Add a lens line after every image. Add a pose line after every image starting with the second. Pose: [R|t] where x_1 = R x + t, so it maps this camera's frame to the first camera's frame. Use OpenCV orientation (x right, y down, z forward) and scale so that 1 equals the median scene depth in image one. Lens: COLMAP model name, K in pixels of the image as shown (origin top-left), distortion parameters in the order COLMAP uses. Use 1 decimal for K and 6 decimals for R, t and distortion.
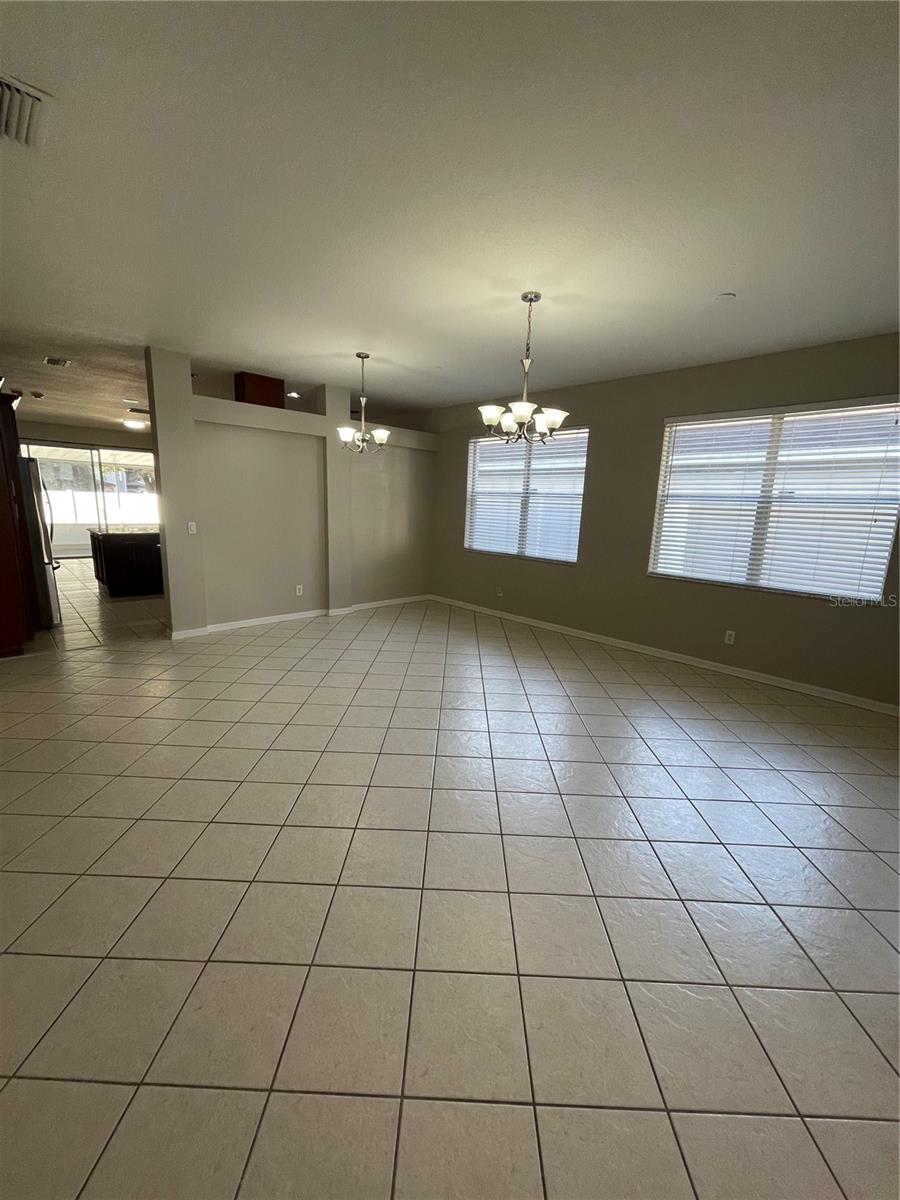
lens RADIAL K [[483.0, 0, 448.7], [0, 483.0, 605.9], [0, 0, 1]] dist [0.001846, -0.001389]
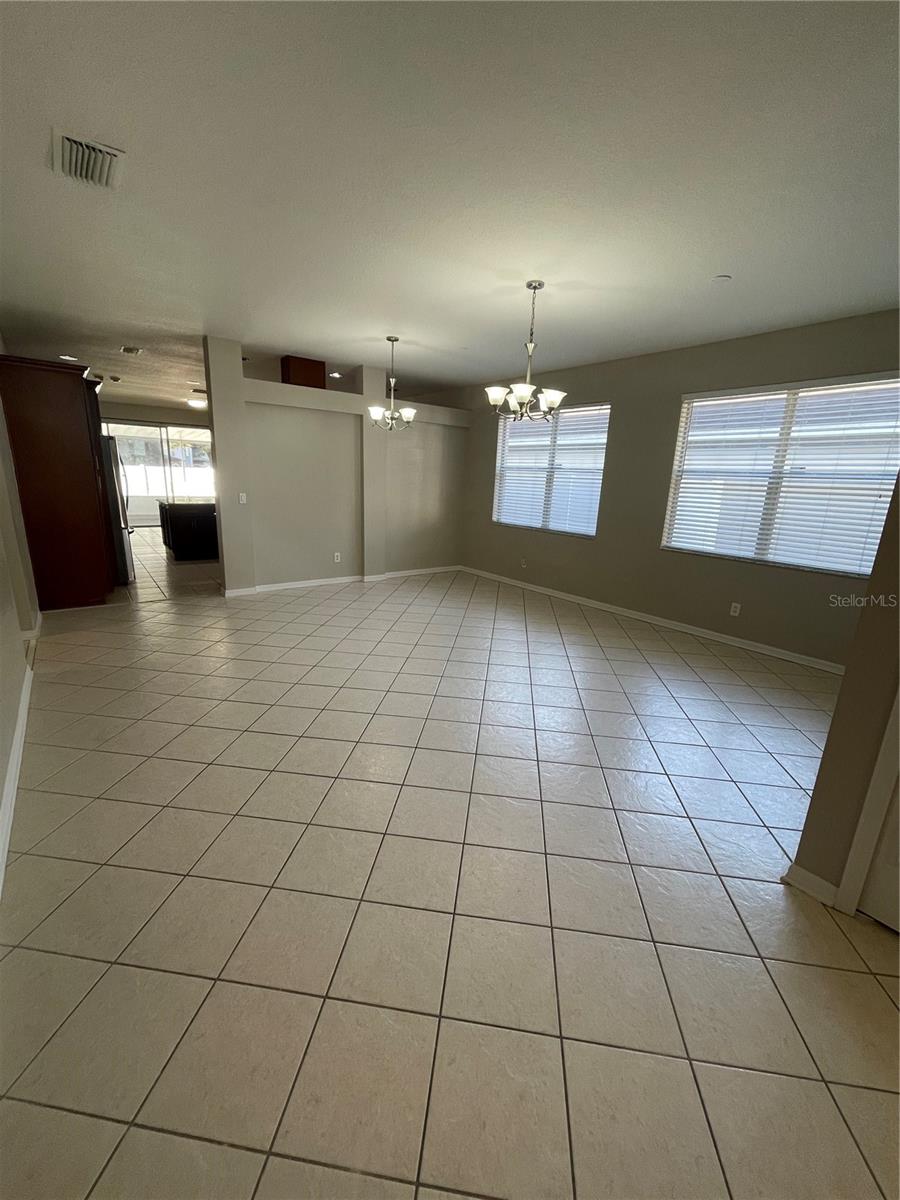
lens RADIAL K [[483.0, 0, 449.5], [0, 483.0, 605.6], [0, 0, 1]] dist [0.001846, -0.001389]
pose [[0.994559, 0.031638, -0.099258, 0.069119], [-0.027050, 0.998518, 0.047229, 0.022271], [0.100605, -0.044287, 0.993940, -0.083309]]
